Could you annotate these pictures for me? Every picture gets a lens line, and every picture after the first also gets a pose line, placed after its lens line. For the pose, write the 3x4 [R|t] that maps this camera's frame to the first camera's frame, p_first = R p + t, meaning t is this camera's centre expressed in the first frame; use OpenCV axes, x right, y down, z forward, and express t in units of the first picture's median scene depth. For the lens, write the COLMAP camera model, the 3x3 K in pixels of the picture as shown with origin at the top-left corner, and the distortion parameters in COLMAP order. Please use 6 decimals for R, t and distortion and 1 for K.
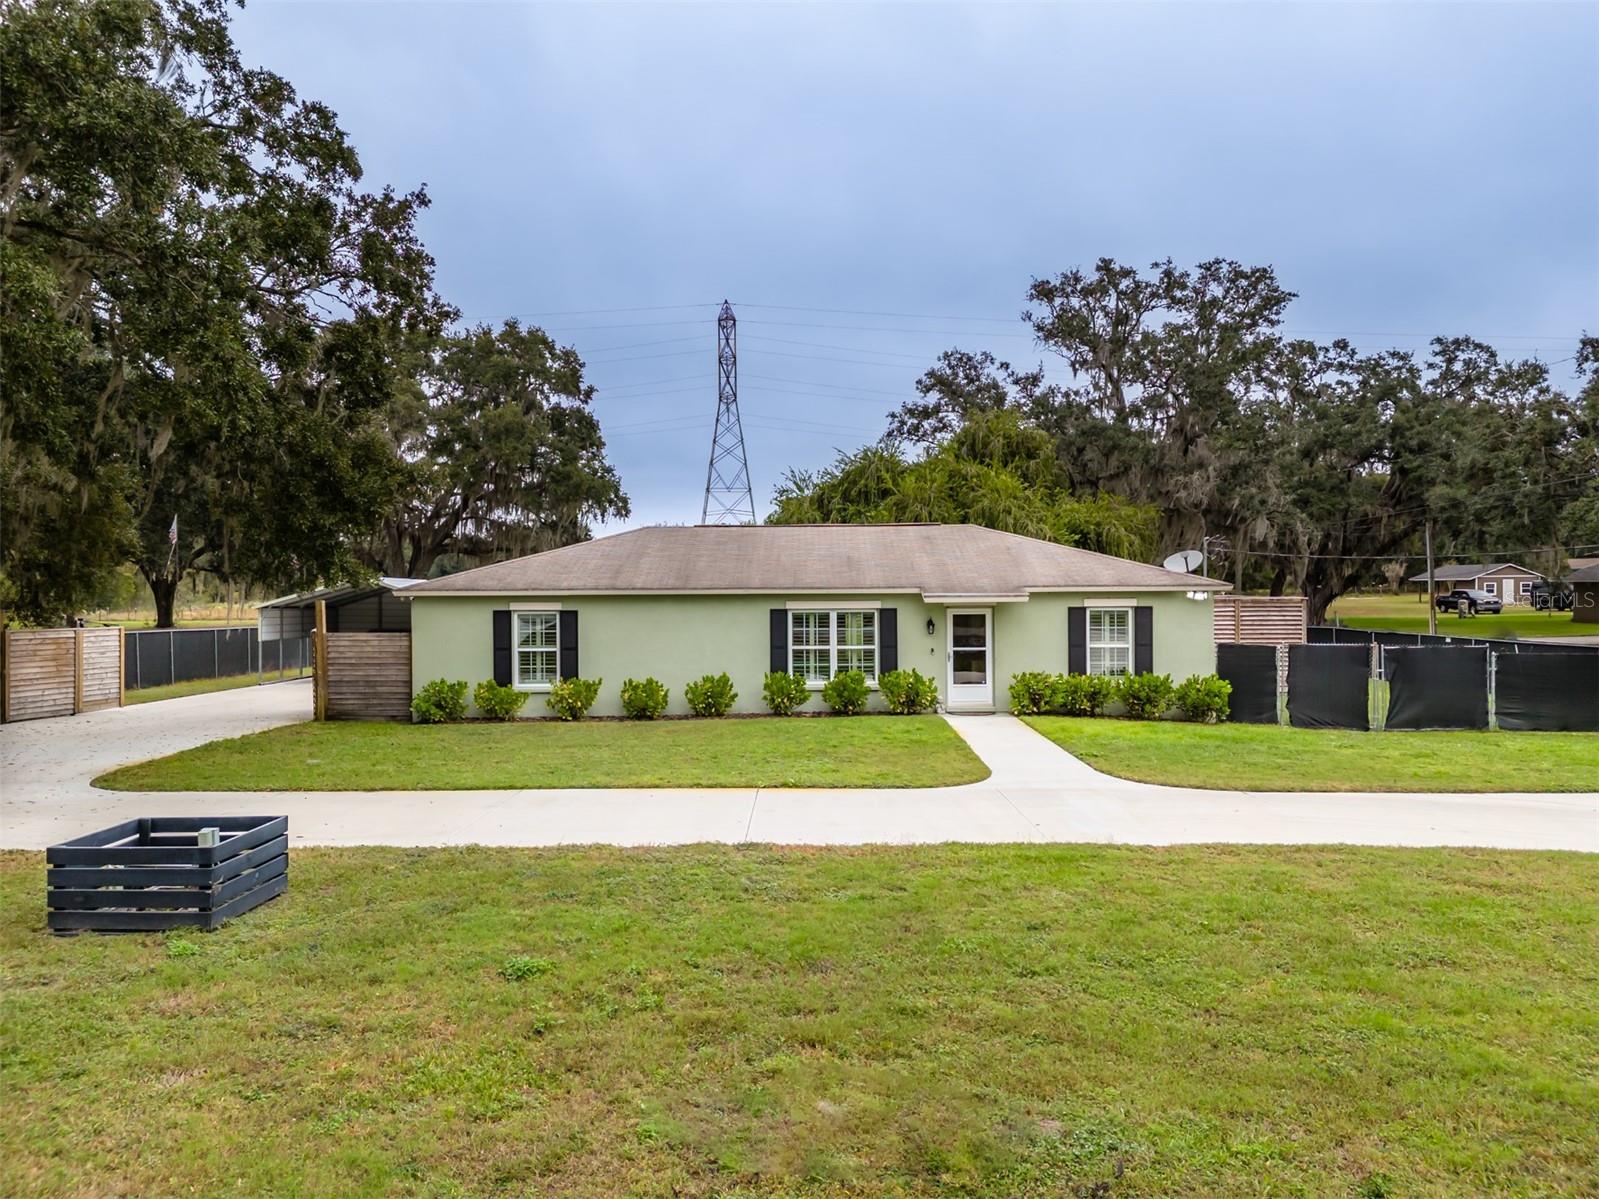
lens RADIAL K [[1163.4, 0, 802.8], [0, 1163.4, 598.6], [0, 0, 1]] dist [0.108206, -0.120557]
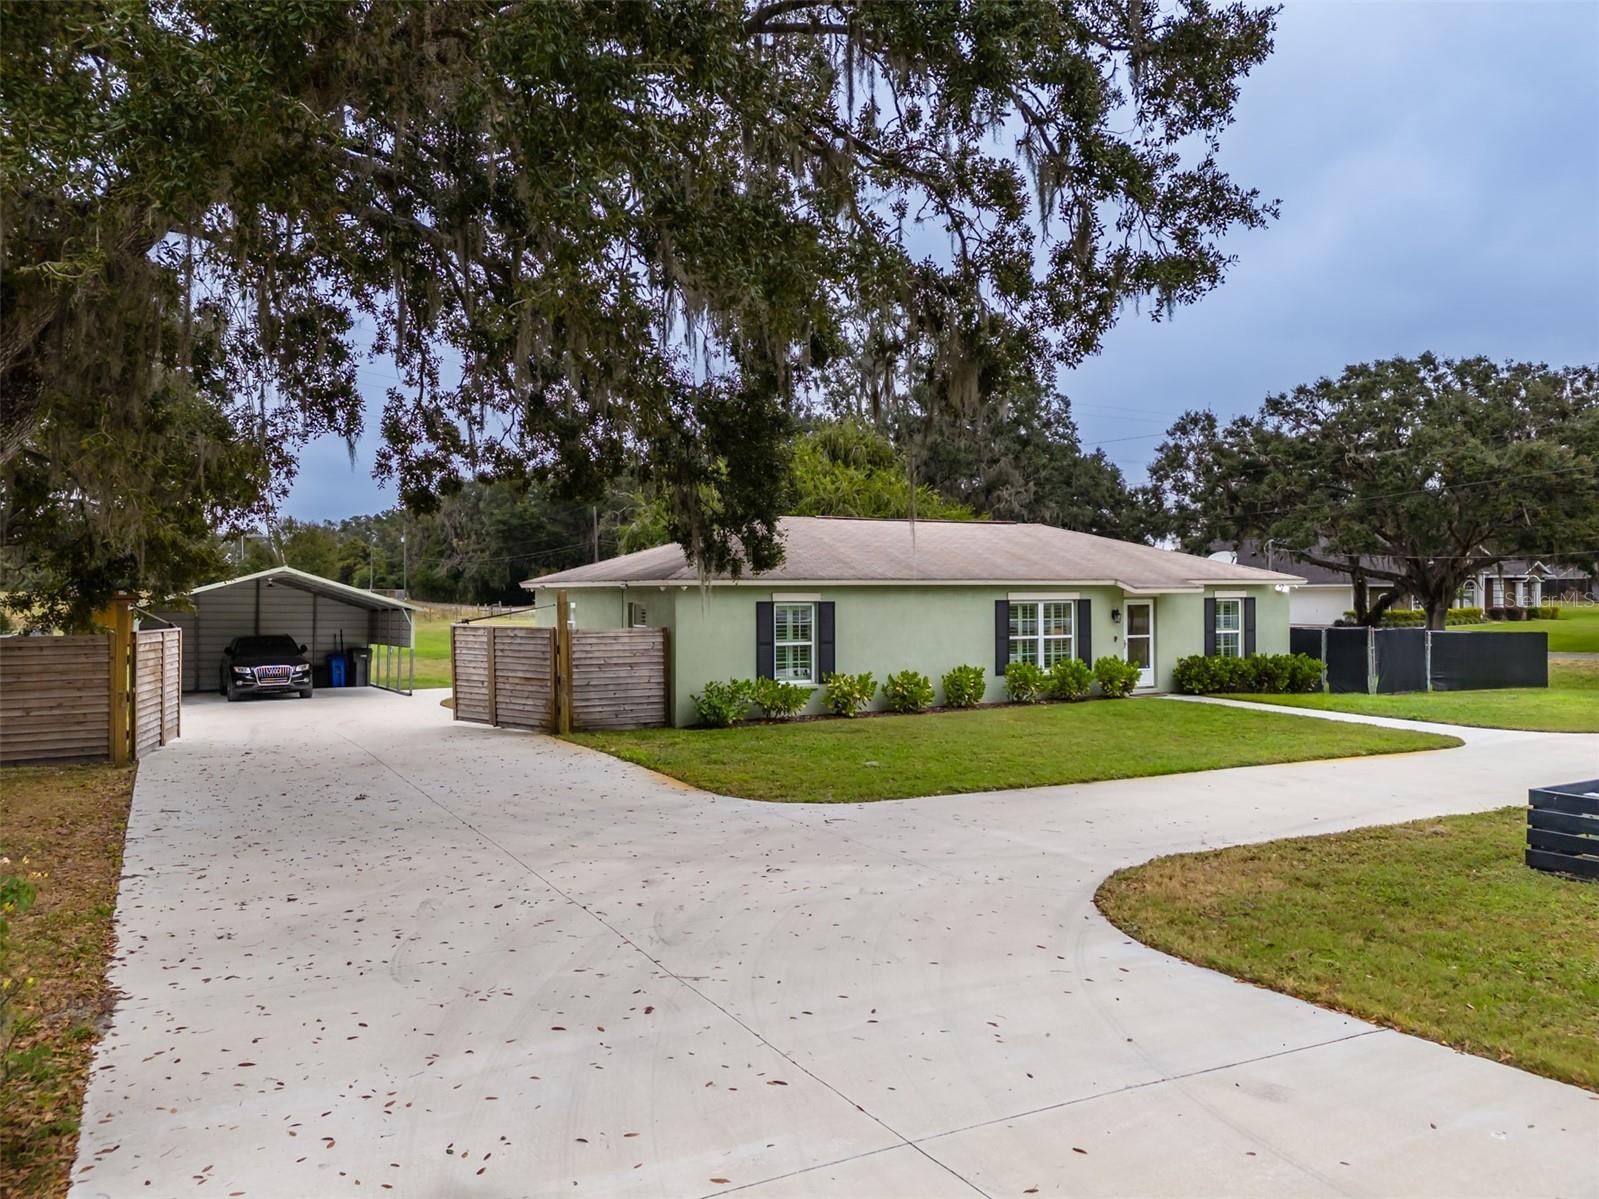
lens RADIAL K [[1163.4, 0, 802.8], [0, 1163.4, 598.6], [0, 0, 1]] dist [0.108206, -0.120557]
pose [[0.875349, -0.000453, 0.483492, -0.664682], [0.004984, 0.999955, -0.008086, 0.015058], [-0.483467, 0.009488, 0.875311, 0.187585]]
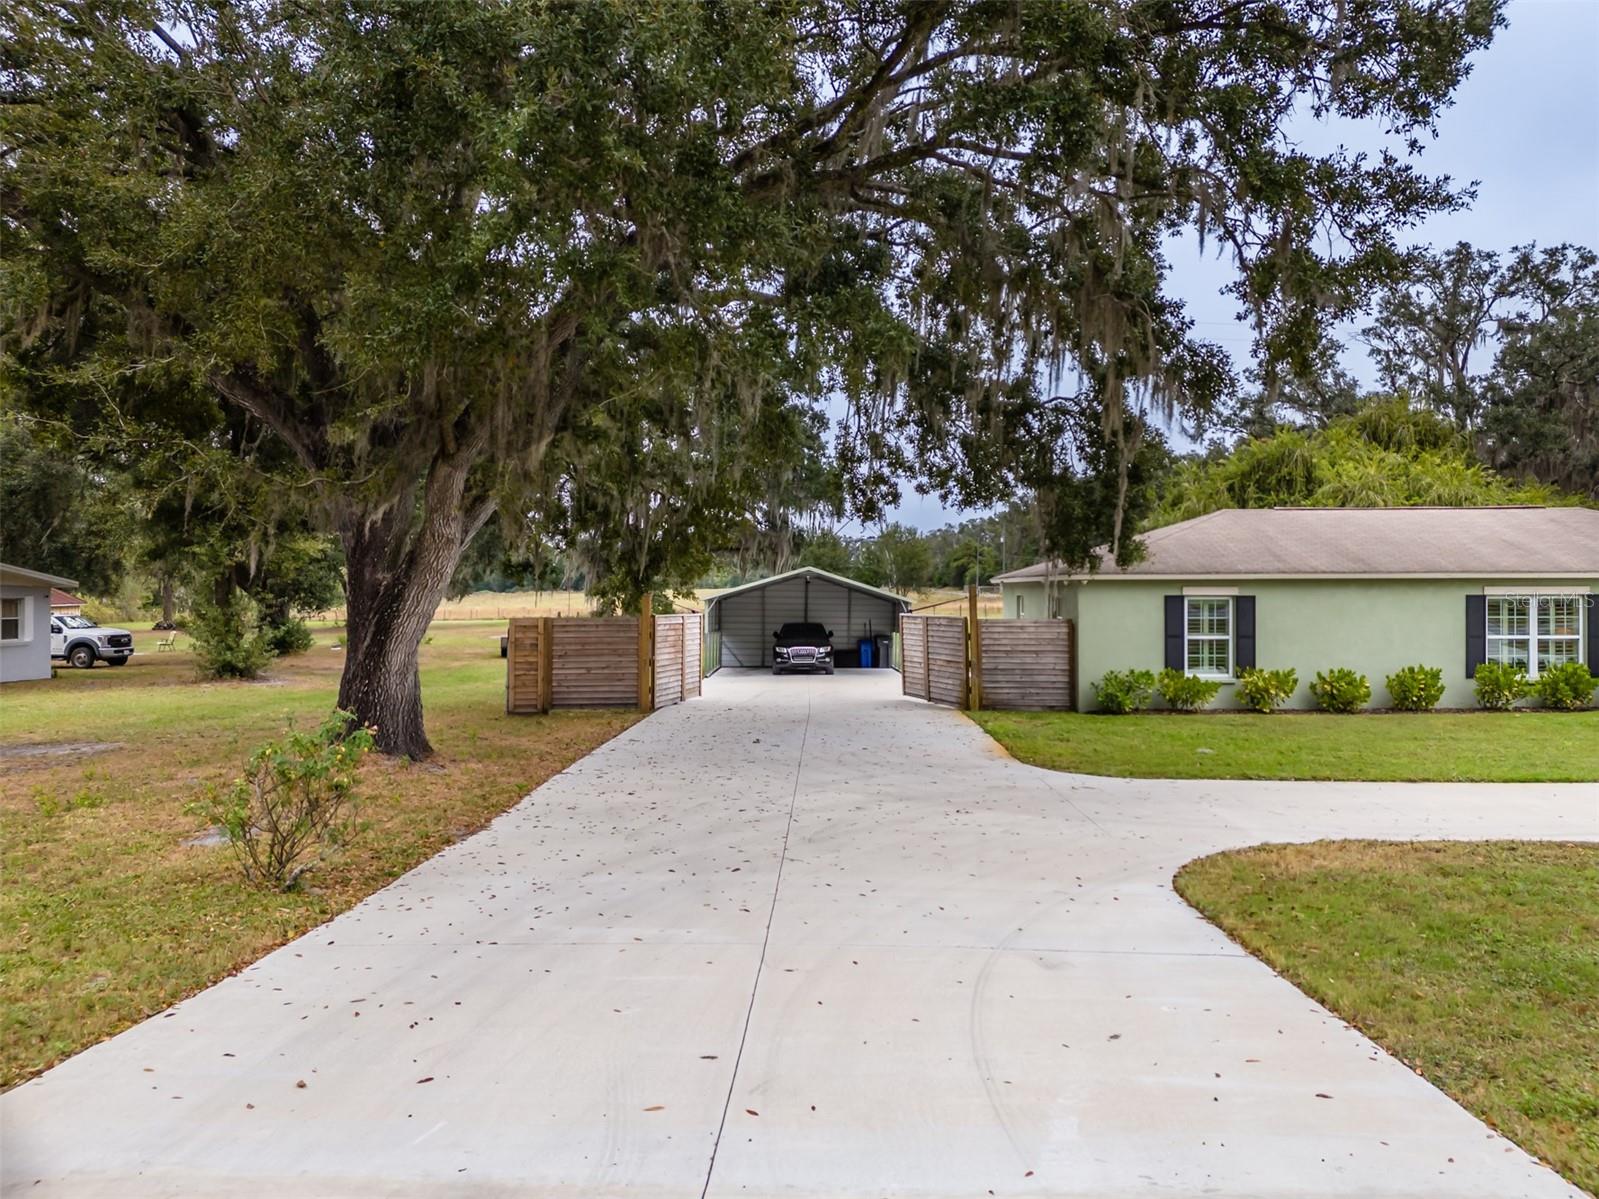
lens RADIAL K [[1165.2, 0, 802.5], [0, 1165.2, 601.2], [0, 0, 1]] dist [0.105891, -0.120491]
pose [[0.999925, 0.003158, -0.011843, -0.538425], [-0.003203, 0.999988, -0.003781, 0.019119], [0.011831, 0.003819, 0.999923, 0.052398]]
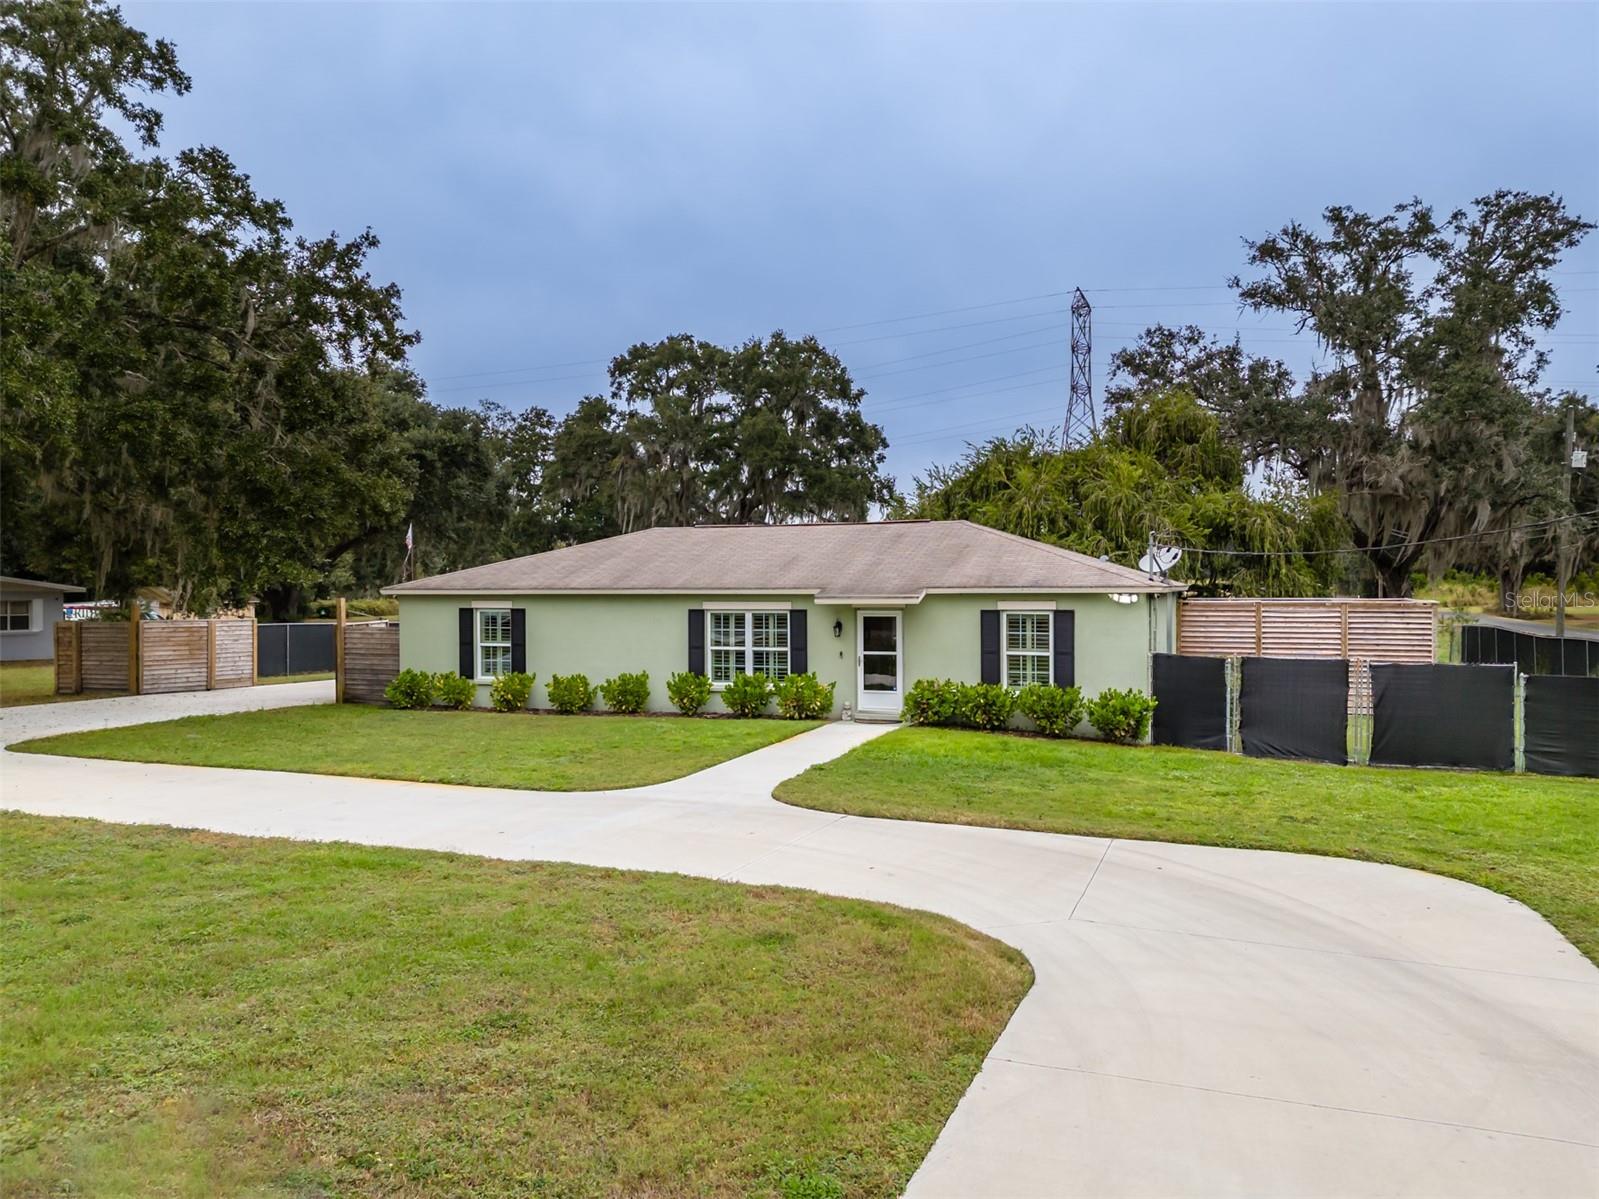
lens RADIAL K [[1163.4, 0, 802.8], [0, 1163.4, 598.6], [0, 0, 1]] dist [0.108206, -0.120557]
pose [[0.931653, 0.006431, -0.363292, 0.426929], [-0.005806, 0.999979, 0.002812, -0.003552], [0.363302, -0.000511, 0.931671, 0.097035]]
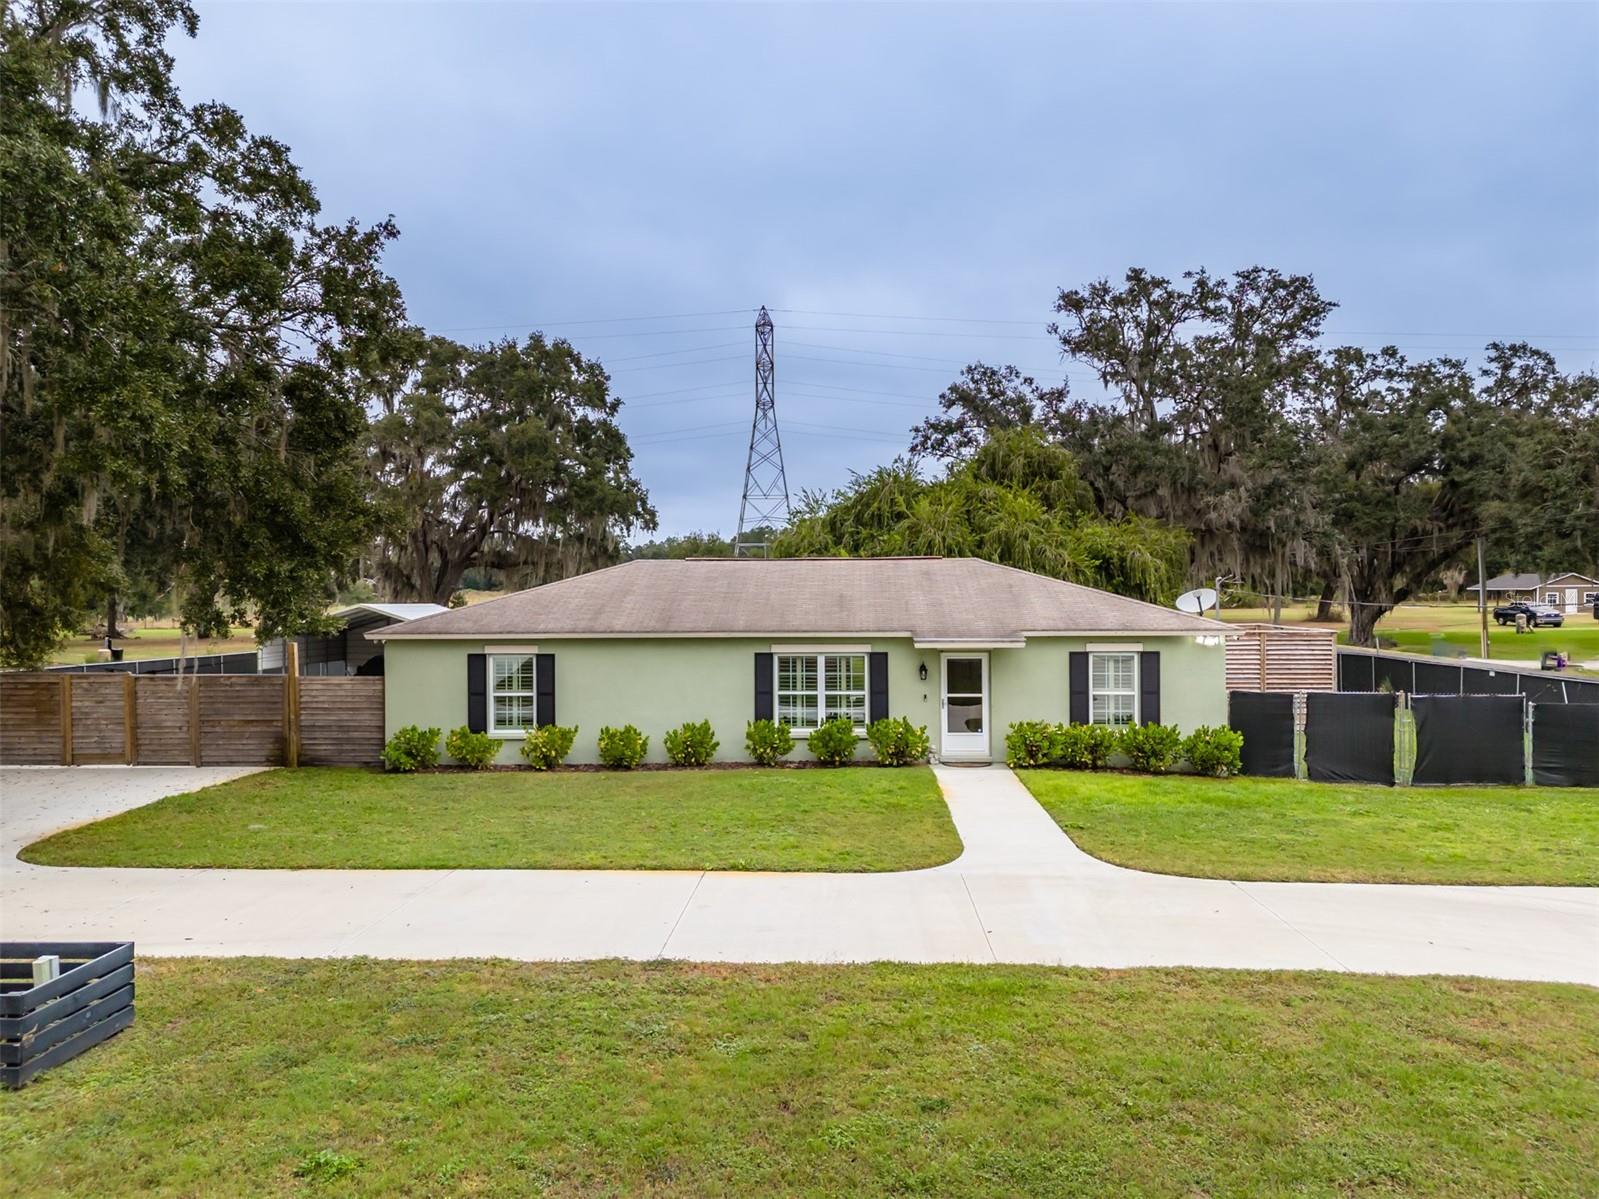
lens RADIAL K [[1165.2, 0, 802.5], [0, 1165.2, 601.2], [0, 0, 1]] dist [0.105891, -0.120491]
pose [[0.999139, 0.001571, -0.041447, 0.050243], [-0.001499, 0.999997, 0.001766, -0.034940], [0.041450, -0.001703, 0.999139, 0.045333]]
